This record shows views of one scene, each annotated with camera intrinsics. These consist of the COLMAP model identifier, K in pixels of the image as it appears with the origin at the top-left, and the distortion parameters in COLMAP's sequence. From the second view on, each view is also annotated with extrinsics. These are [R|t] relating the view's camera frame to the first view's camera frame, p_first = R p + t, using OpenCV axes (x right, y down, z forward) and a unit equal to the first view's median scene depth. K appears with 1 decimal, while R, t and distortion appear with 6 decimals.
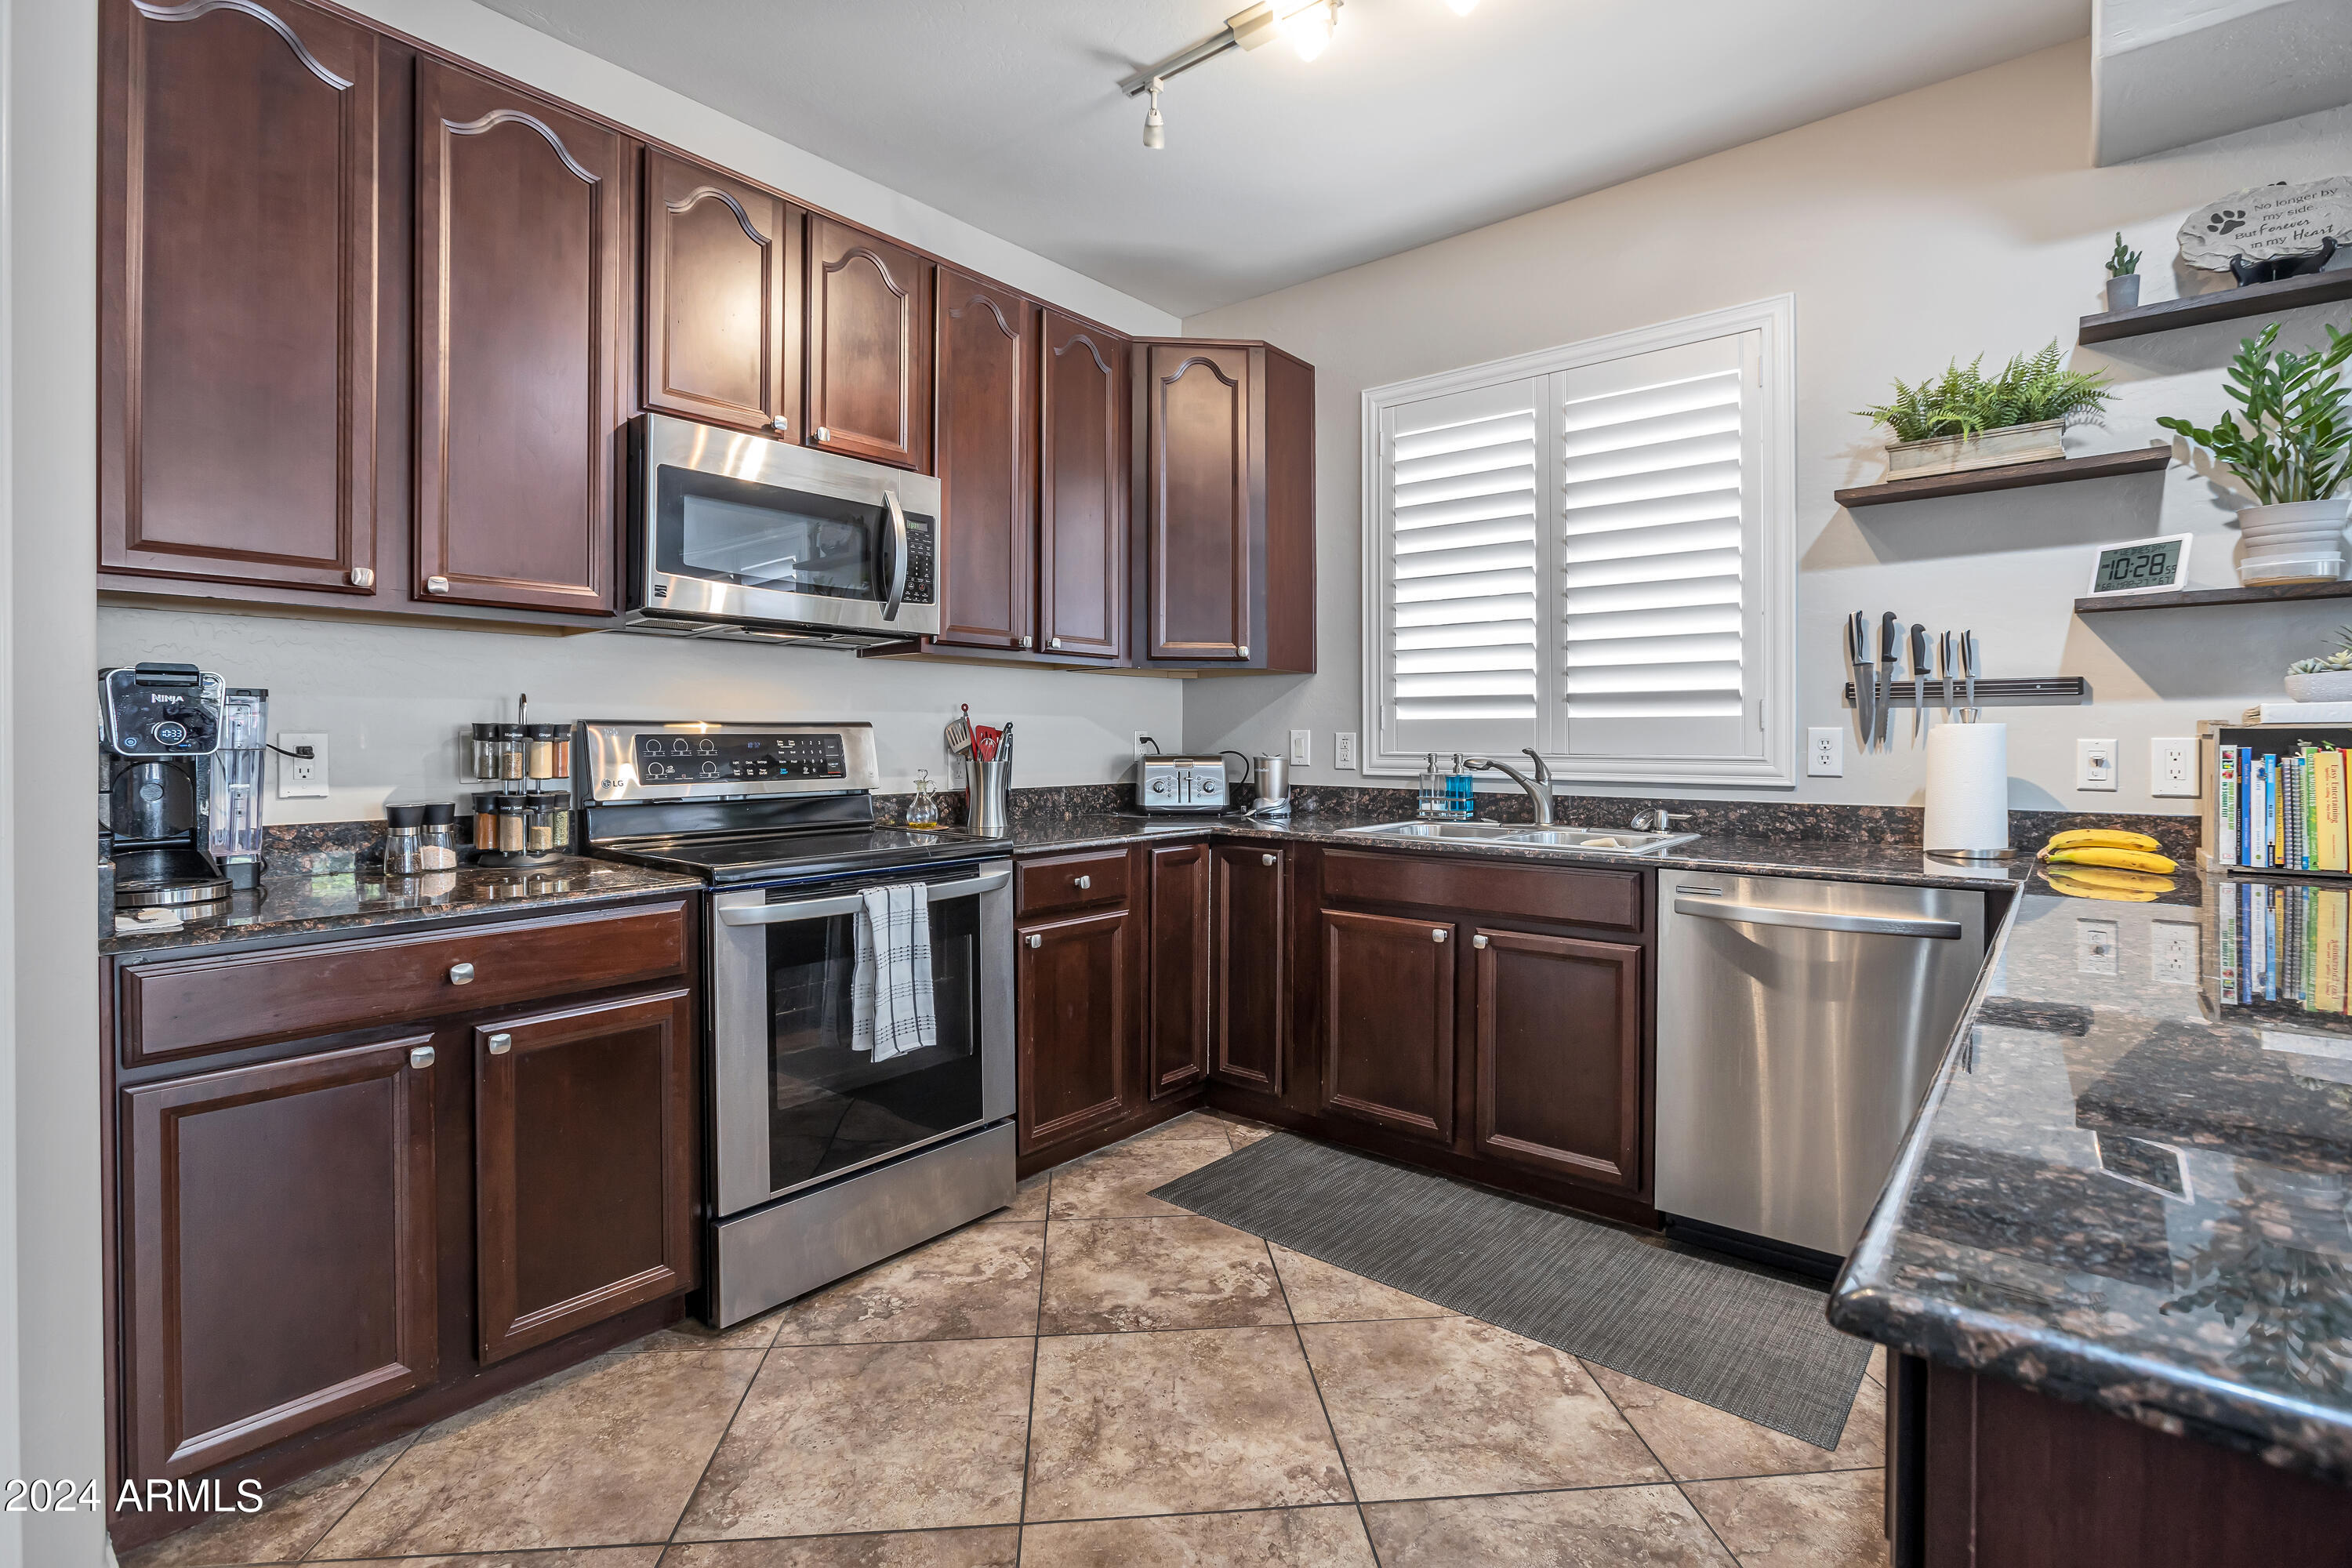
lens RADIAL K [[1092.5, 0, 1174.5], [0, 1092.5, 735.7], [0, 0, 1]] dist [-0.029088, 0.008965]
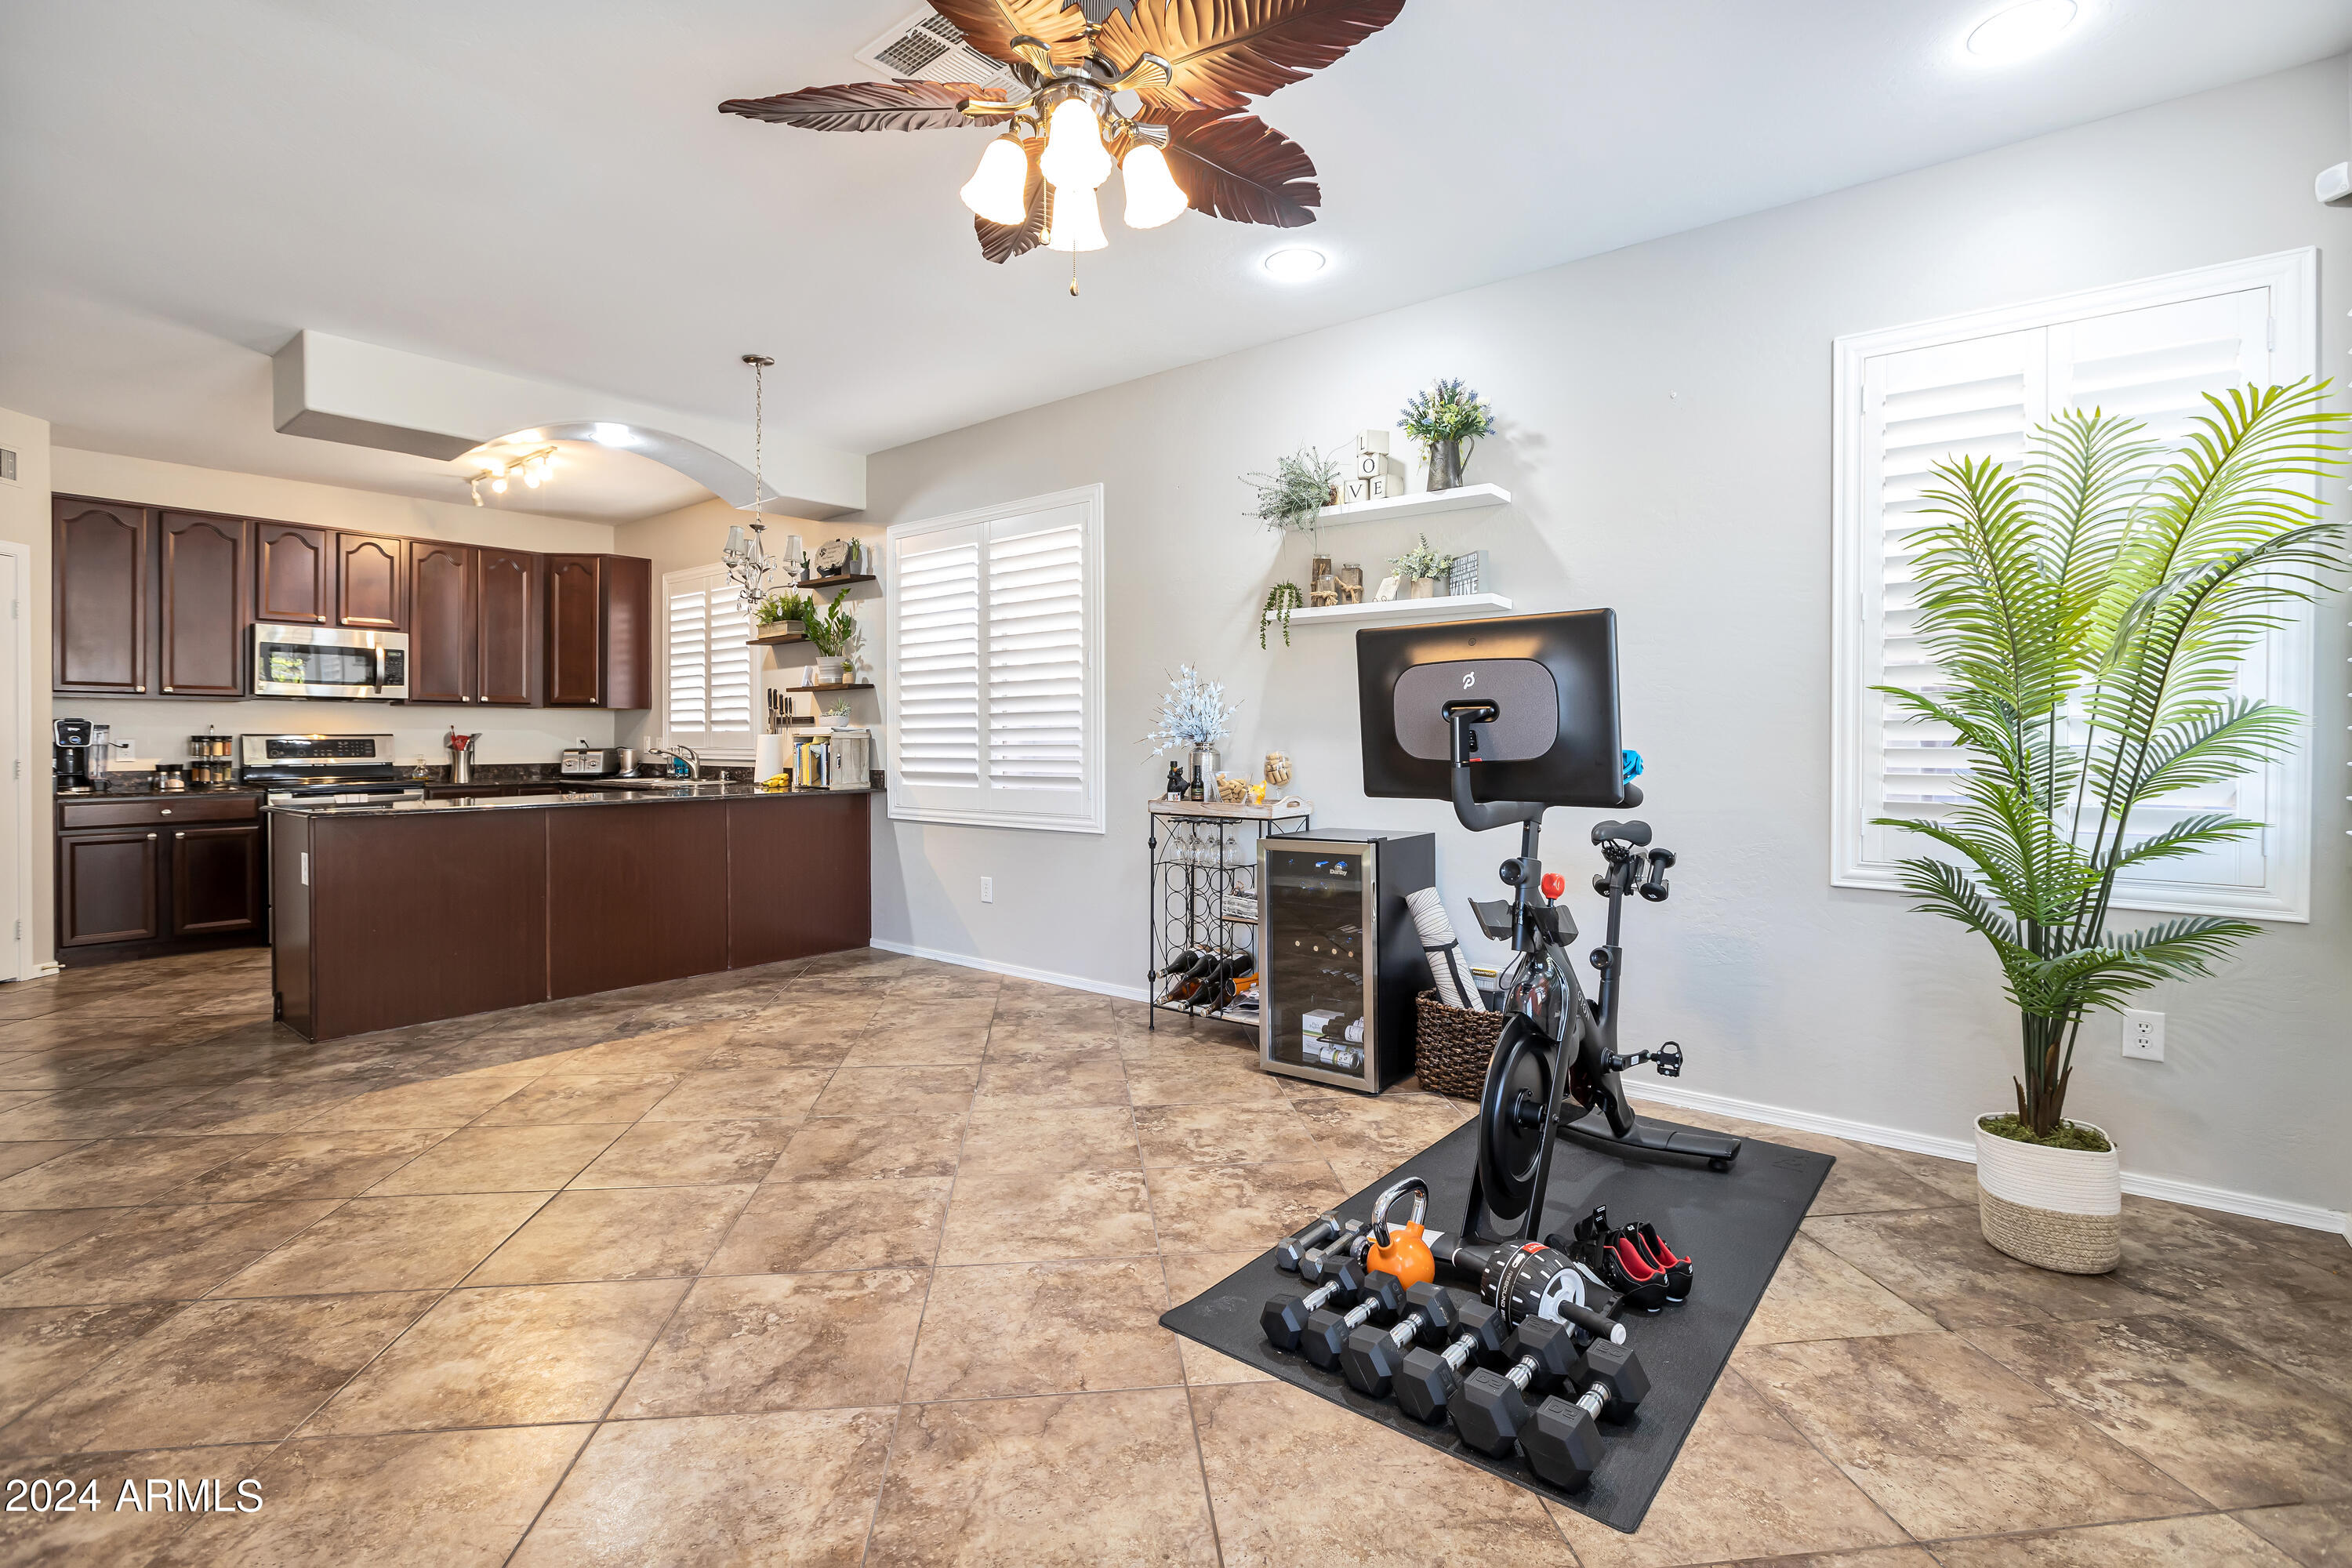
lens RADIAL K [[1092.5, 0, 1174.5], [0, 1092.5, 735.7], [0, 0, 1]] dist [-0.029088, 0.008965]
pose [[0.999670, -0.001790, 0.025615, 1.790124], [0.001818, 0.999998, -0.001077, -0.004257], [-0.025613, 0.001123, 0.999671, -1.802774]]
